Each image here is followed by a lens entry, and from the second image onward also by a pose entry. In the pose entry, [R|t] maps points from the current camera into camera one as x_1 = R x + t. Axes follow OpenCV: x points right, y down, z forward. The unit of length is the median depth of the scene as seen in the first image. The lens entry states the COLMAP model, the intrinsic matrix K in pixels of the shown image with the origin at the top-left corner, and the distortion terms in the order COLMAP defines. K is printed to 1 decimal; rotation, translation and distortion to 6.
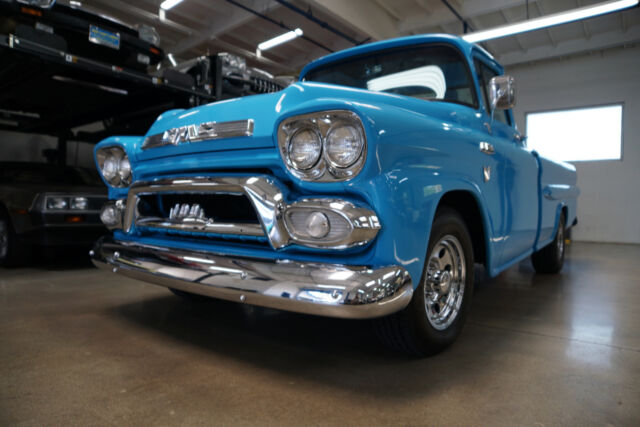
lens RADIAL K [[435.3, 0, 319.4], [0, 435.3, 218.7], [0, 0, 1]] dist [-0.139707, 0.091579]
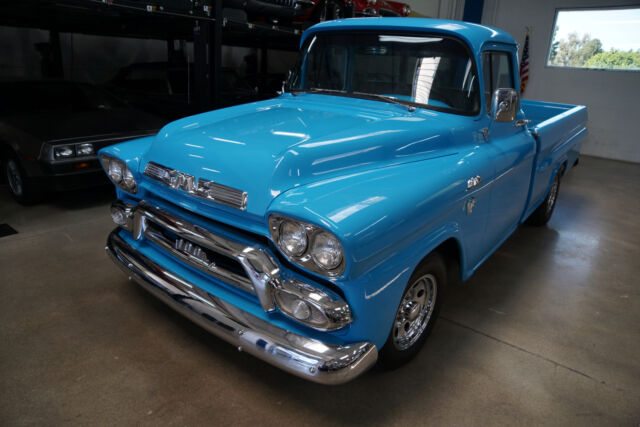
lens RADIAL K [[435.3, 0, 319.4], [0, 435.3, 218.7], [0, 0, 1]] dist [-0.139707, 0.091579]
pose [[0.998922, 0.045969, -0.006489, 0.032600], [-0.041610, 0.948518, 0.313979, -0.479242], [0.020589, -0.313370, 0.949408, -0.032424]]
